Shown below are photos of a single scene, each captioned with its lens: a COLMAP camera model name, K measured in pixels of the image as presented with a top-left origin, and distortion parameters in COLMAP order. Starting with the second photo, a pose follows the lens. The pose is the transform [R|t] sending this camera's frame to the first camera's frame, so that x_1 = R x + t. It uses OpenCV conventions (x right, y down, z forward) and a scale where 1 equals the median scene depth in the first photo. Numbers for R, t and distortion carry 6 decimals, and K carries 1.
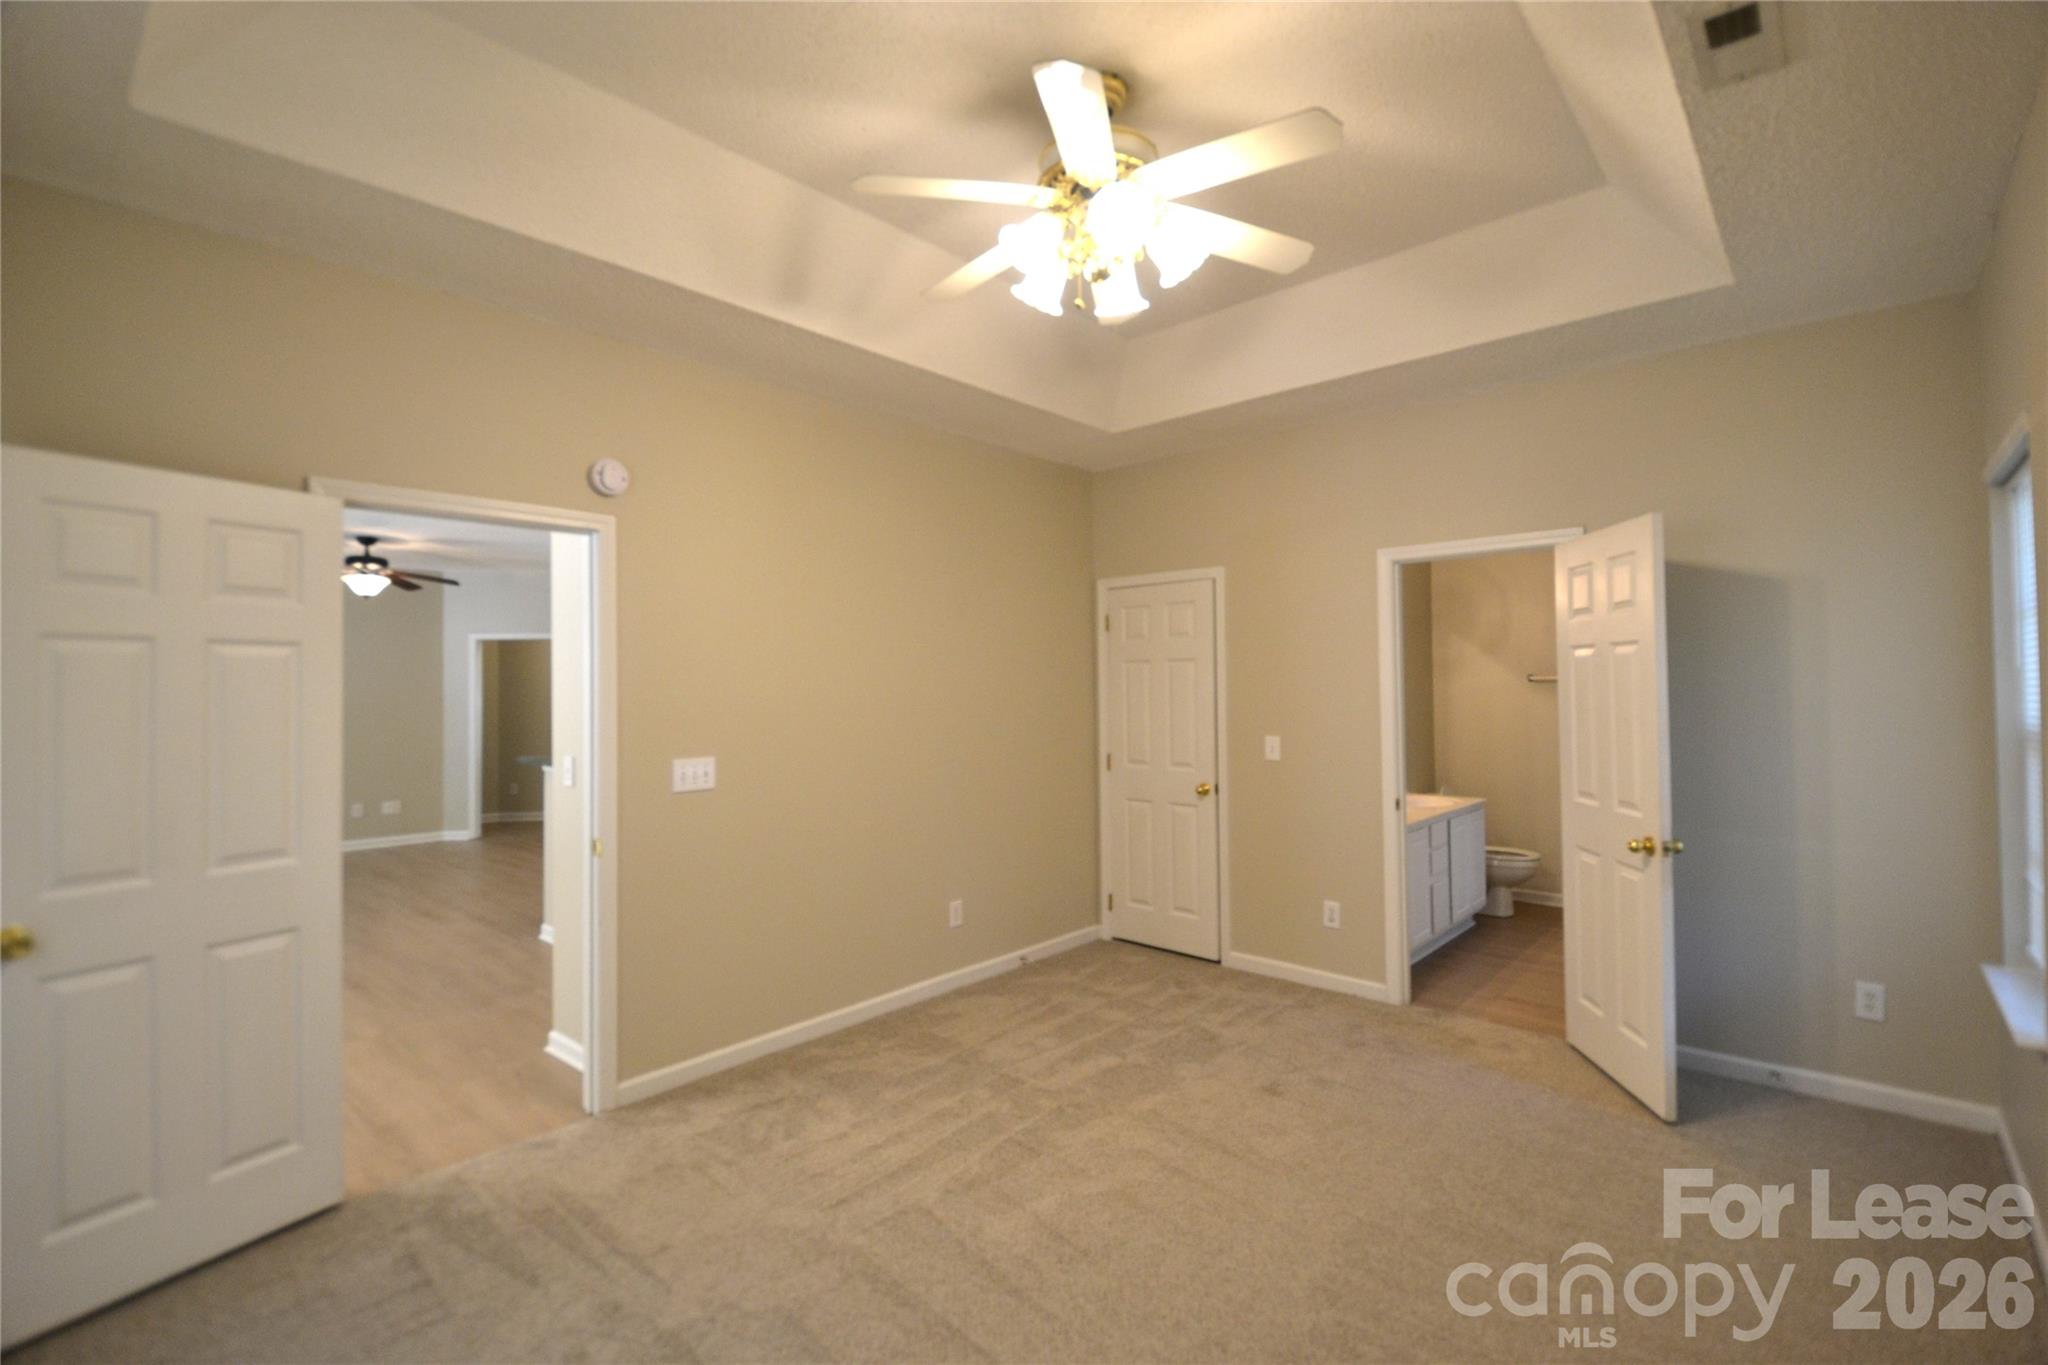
lens RADIAL K [[912.0, 0, 1024.1], [0, 912.0, 670.1], [0, 0, 1]] dist [0.023553, -0.026892]
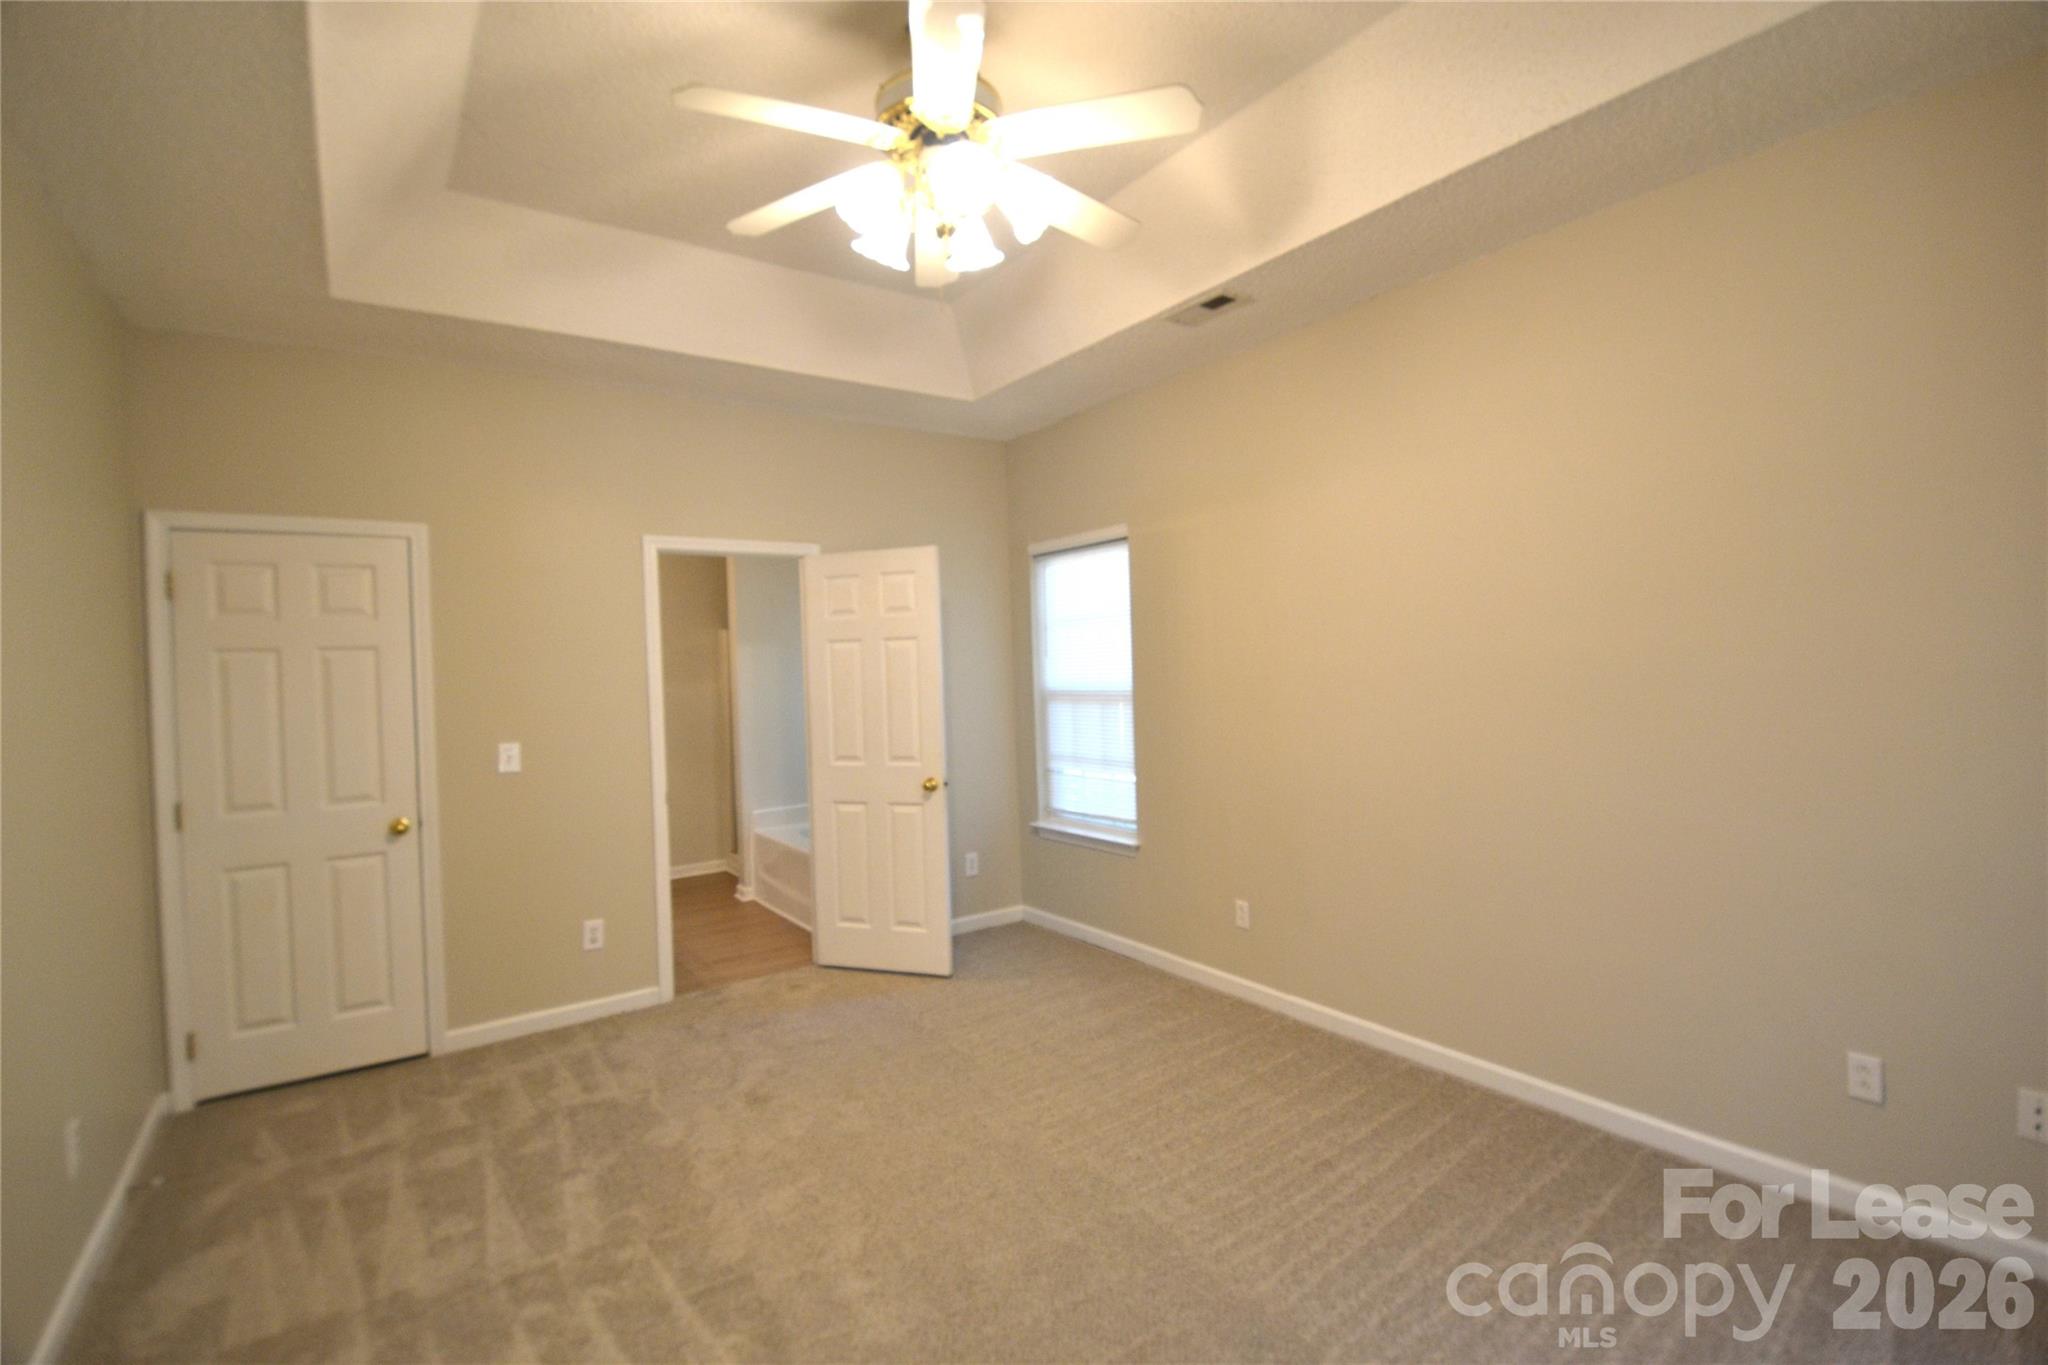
lens RADIAL K [[920.6, 0, 1026.6], [0, 920.6, 666.6], [0, 0, 1]] dist [0.024036, -0.028784]
pose [[0.216241, -0.005865, 0.976322, -0.476700], [0.010765, 0.999935, 0.003623, 0.006567], [-0.976281, 0.009727, 0.216290, 0.407381]]
